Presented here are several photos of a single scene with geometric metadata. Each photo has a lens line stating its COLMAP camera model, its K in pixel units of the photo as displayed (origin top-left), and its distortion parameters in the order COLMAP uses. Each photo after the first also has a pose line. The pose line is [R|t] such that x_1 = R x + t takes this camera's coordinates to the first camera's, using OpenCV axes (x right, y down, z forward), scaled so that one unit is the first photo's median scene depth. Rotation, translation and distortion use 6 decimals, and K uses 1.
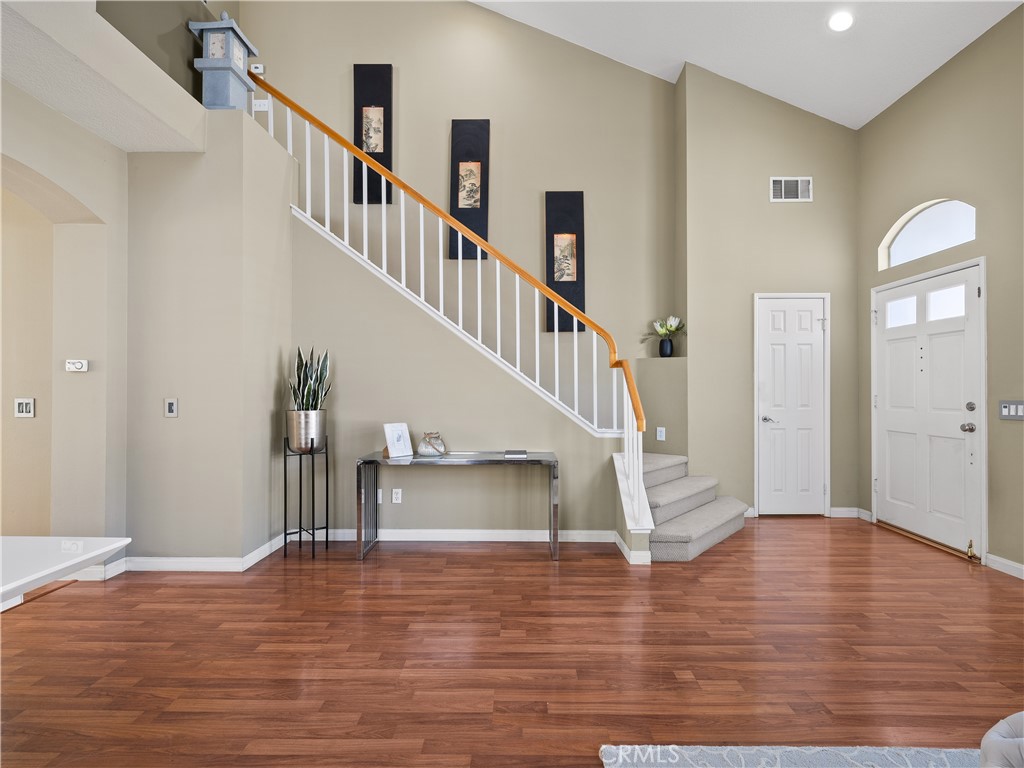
lens RADIAL K [[464.7, 0, 513.9], [0, 464.7, 389.5], [0, 0, 1]] dist [-0.001273, -0.000574]
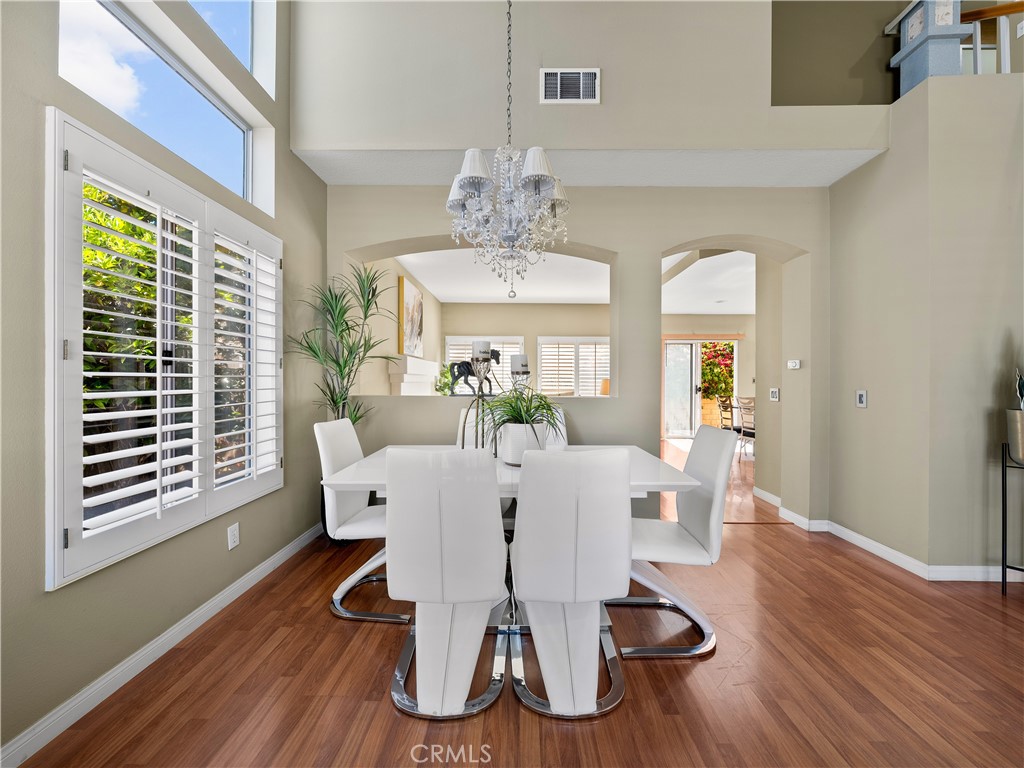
lens RADIAL K [[389.3, 0, 512.0], [0, 389.3, 384.0], [0, 0, 1]] dist [0.000672, 0.000296]
pose [[-0.001055, 0.004913, -0.999987, 0.188467], [-0.001774, 0.999986, 0.004915, 0.000940], [0.999998, 0.001779, -0.001047, 0.178823]]
